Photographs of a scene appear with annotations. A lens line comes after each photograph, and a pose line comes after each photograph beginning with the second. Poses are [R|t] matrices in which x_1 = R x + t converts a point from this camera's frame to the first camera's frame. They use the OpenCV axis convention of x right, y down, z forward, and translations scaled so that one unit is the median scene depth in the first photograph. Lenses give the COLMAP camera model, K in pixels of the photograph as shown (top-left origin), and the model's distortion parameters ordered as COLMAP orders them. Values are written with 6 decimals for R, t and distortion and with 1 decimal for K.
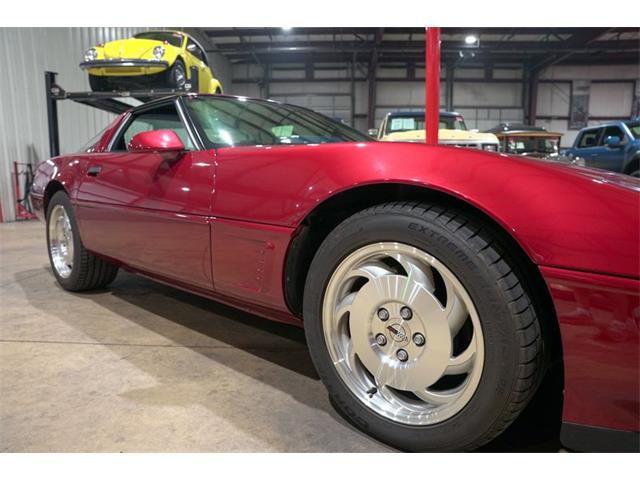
lens RADIAL K [[436.7, 0, 321.4], [0, 436.7, 243.1], [0, 0, 1]] dist [-0.141717, 0.111495]
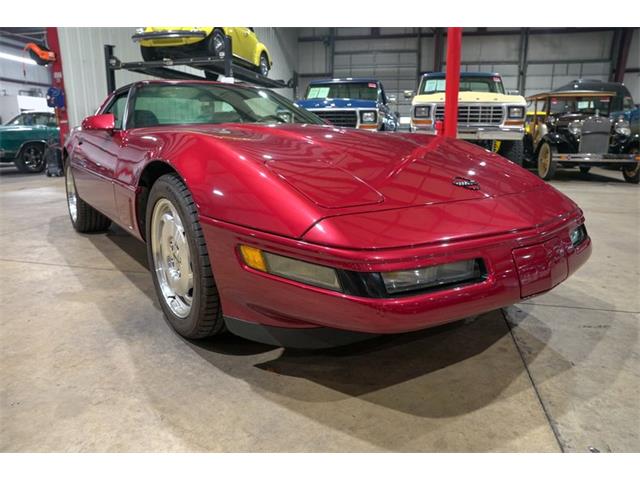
lens RADIAL K [[436.7, 0, 321.4], [0, 436.7, 243.1], [0, 0, 1]] dist [-0.141717, 0.111495]
pose [[0.982330, 0.049263, -0.180560, 0.151224], [-0.031716, 0.994601, 0.098812, -0.002025], [0.184453, -0.091339, 0.978588, -0.062637]]
